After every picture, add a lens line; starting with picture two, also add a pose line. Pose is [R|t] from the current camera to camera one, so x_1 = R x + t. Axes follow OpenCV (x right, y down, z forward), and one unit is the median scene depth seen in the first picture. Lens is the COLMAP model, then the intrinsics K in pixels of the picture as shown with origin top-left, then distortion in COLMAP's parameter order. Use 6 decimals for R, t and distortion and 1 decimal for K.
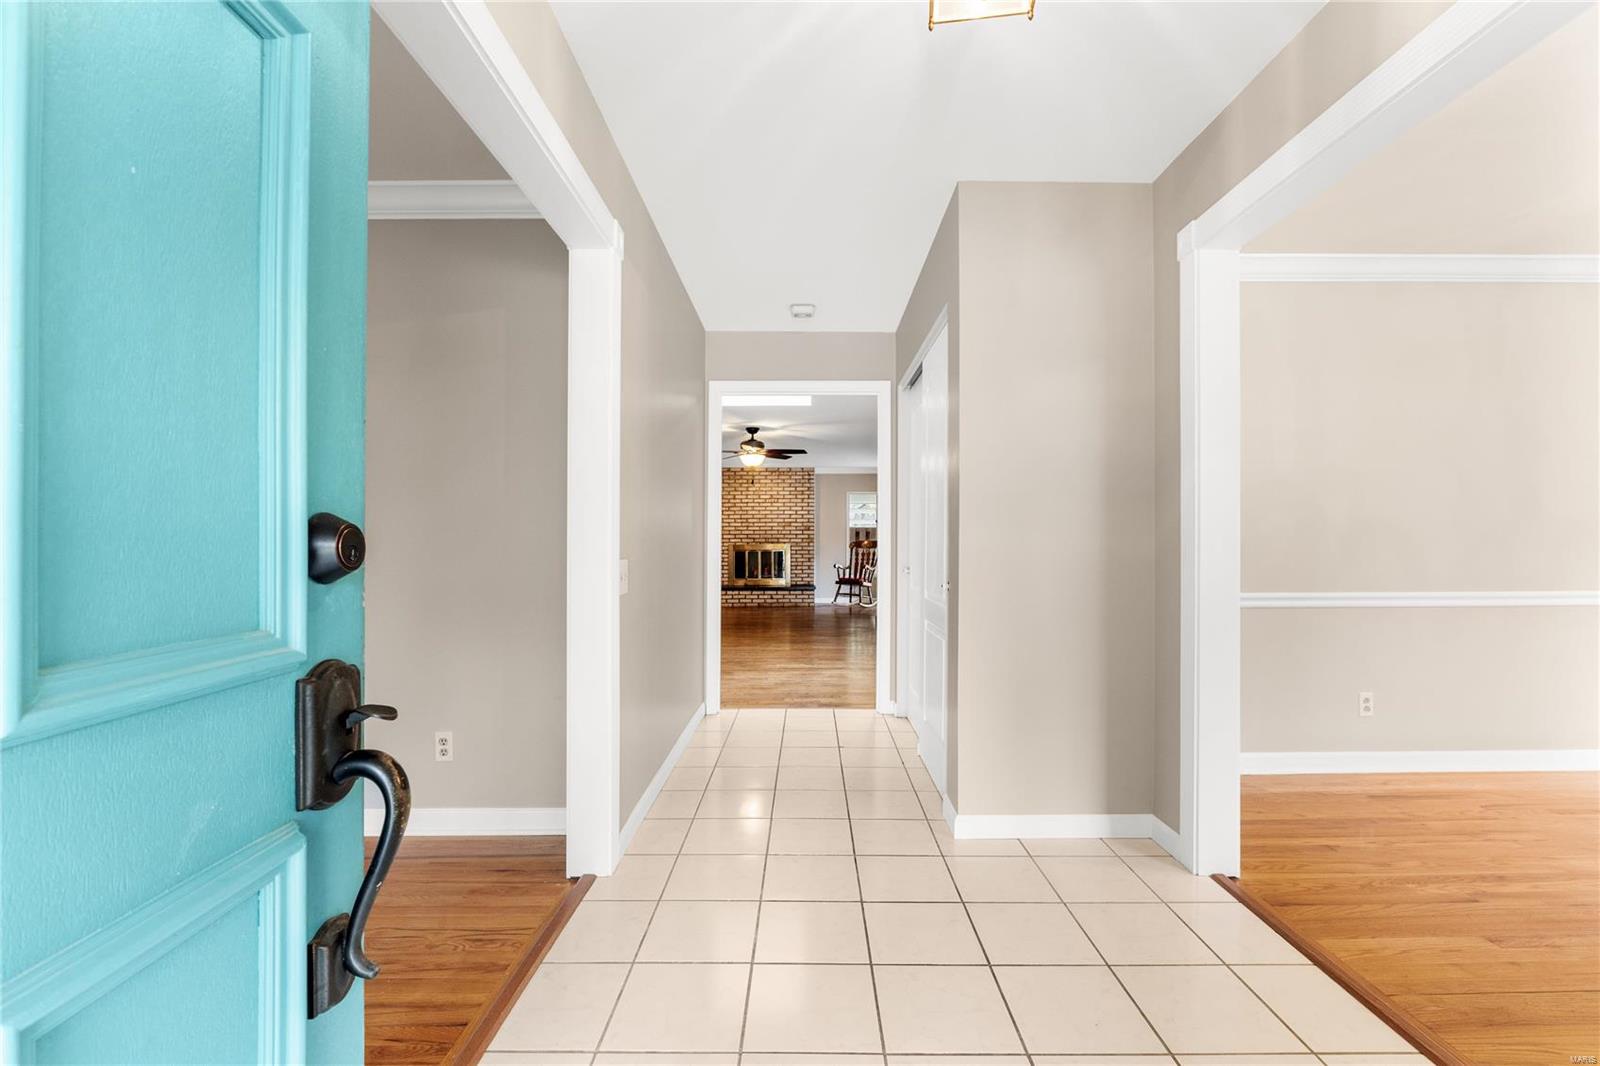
lens RADIAL K [[681.0, 0, 802.2], [0, 681.0, 535.6], [0, 0, 1]] dist [-0.005748, 0.000882]
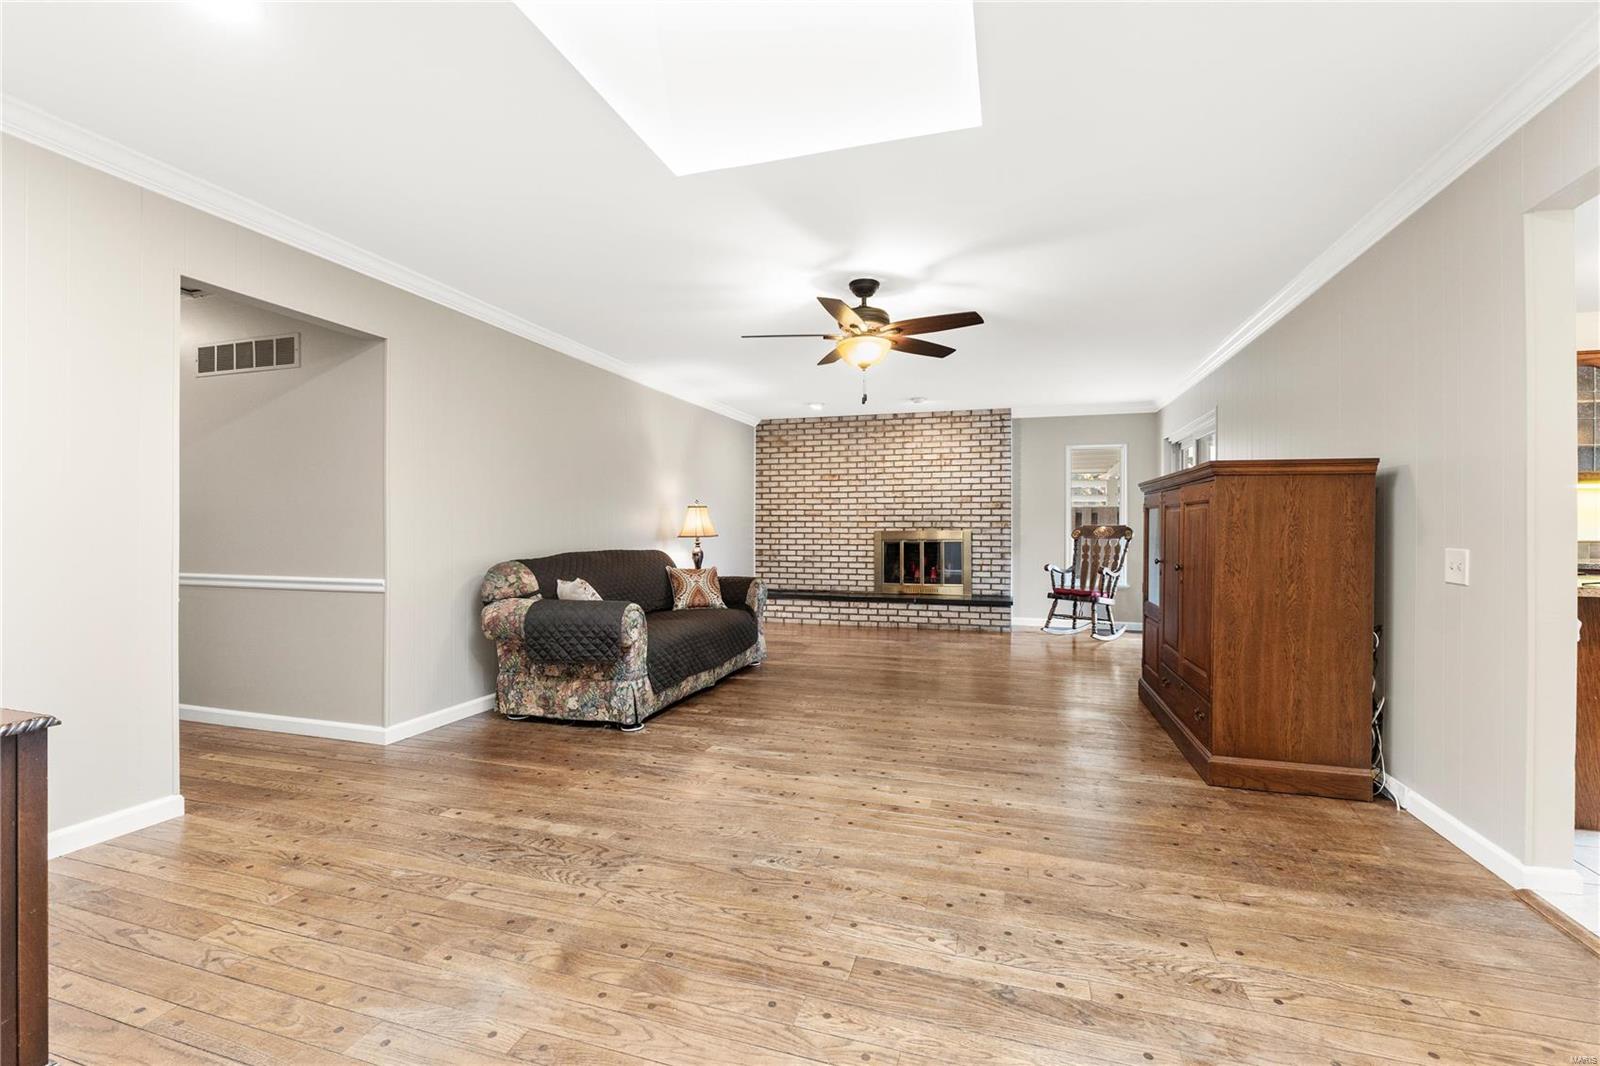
lens RADIAL K [[681.0, 0, 799.5], [0, 681.0, 524.8], [0, 0, 1]] dist [-0.005748, 0.000882]
pose [[0.957269, 0.000280, -0.289199, 0.013043], [0.001772, 0.999975, 0.006835, 0.002393], [0.289194, -0.007056, 0.957245, 0.359829]]
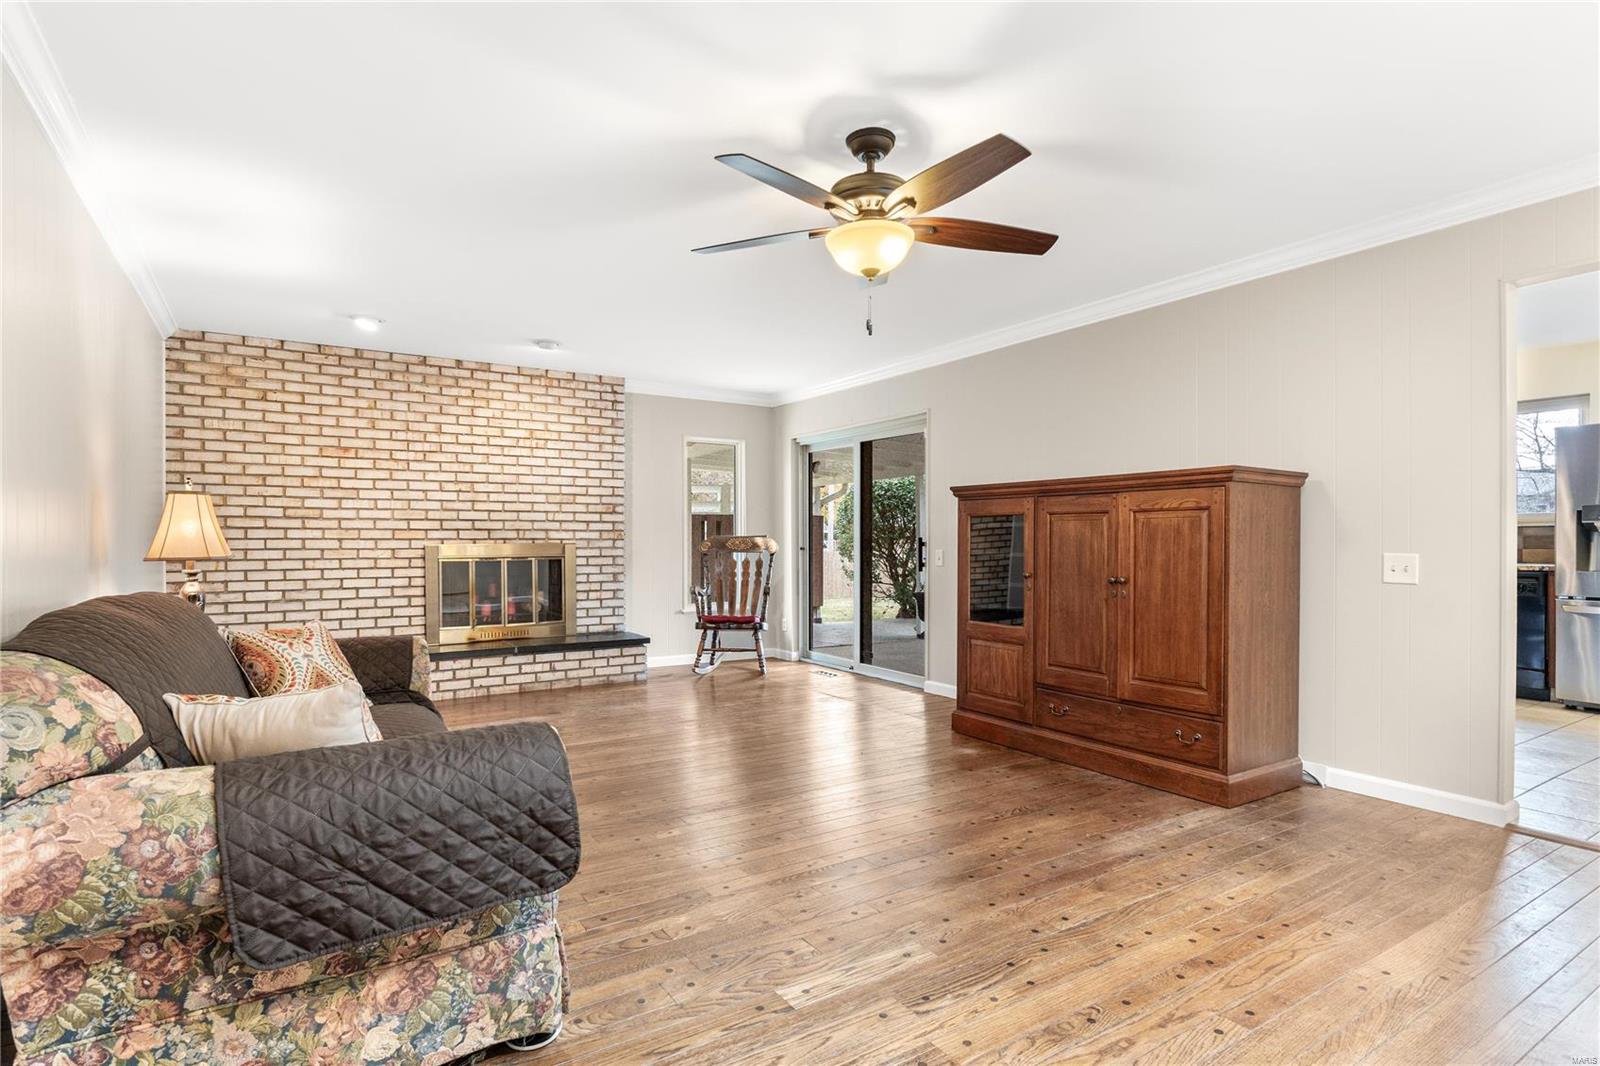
lens RADIAL K [[817.3, 0, 807.7], [0, 817.3, 548.0], [0, 0, 1]] dist [-0.005252, -0.000514]
pose [[0.838926, -0.005804, 0.544215, -0.187933], [-0.005030, 0.999818, 0.018417, 0.004868], [-0.544223, -0.018188, 0.838743, 0.482616]]
